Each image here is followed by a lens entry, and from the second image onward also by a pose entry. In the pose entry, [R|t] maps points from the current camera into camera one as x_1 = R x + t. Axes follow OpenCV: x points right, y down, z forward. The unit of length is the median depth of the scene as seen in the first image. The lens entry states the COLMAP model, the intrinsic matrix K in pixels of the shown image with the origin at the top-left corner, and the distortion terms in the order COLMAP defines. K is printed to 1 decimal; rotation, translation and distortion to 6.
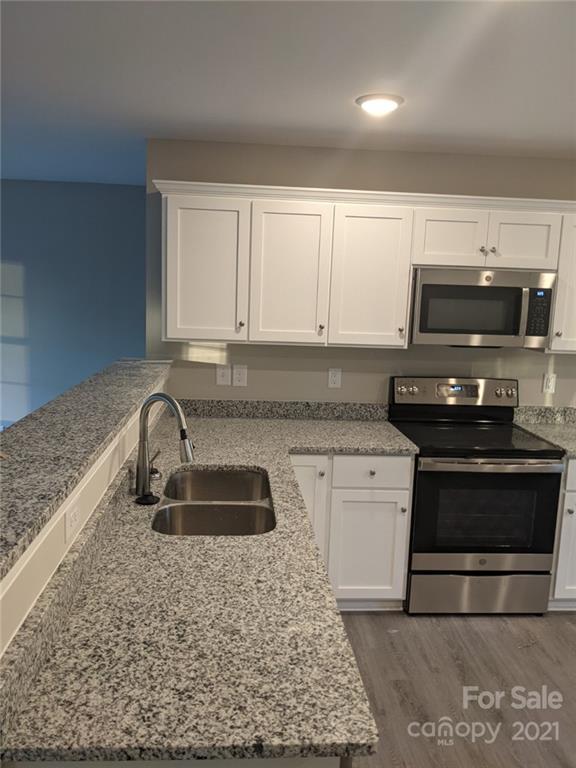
lens RADIAL K [[602.8, 0, 275.4], [0, 602.8, 381.6], [0, 0, 1]] dist [0.047786, -0.070936]
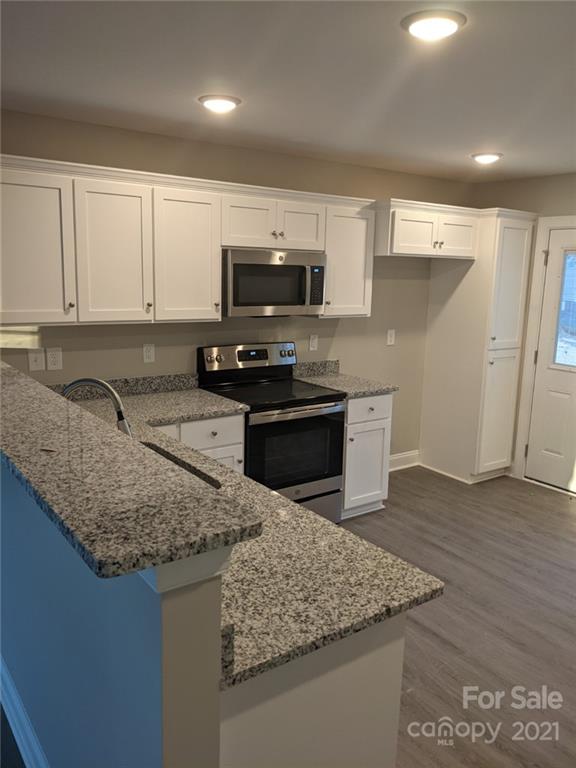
lens RADIAL K [[602.8, 0, 275.4], [0, 602.8, 381.6], [0, 0, 1]] dist [0.047786, -0.070936]
pose [[0.853688, -0.108536, 0.509349, -0.292365], [0.085390, 0.993977, 0.068689, -0.011770], [-0.513737, -0.015145, 0.857814, -0.016131]]
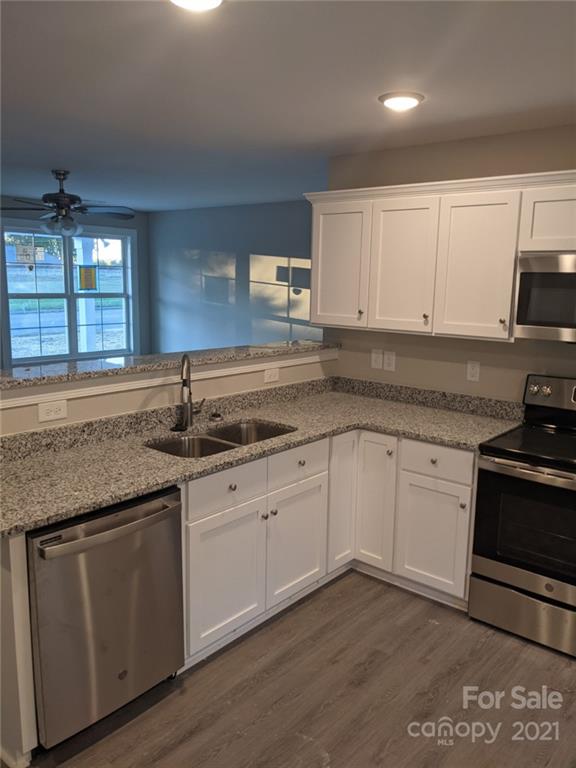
lens RADIAL K [[595.6, 0, 300.8], [0, 595.6, 384.7], [0, 0, 1]] dist [0.005219, -0.001092]
pose [[0.736500, 0.100285, -0.668963, 0.626282], [-0.100260, 0.994210, 0.038662, 0.008041], [0.668966, 0.038595, 0.742290, 0.108059]]
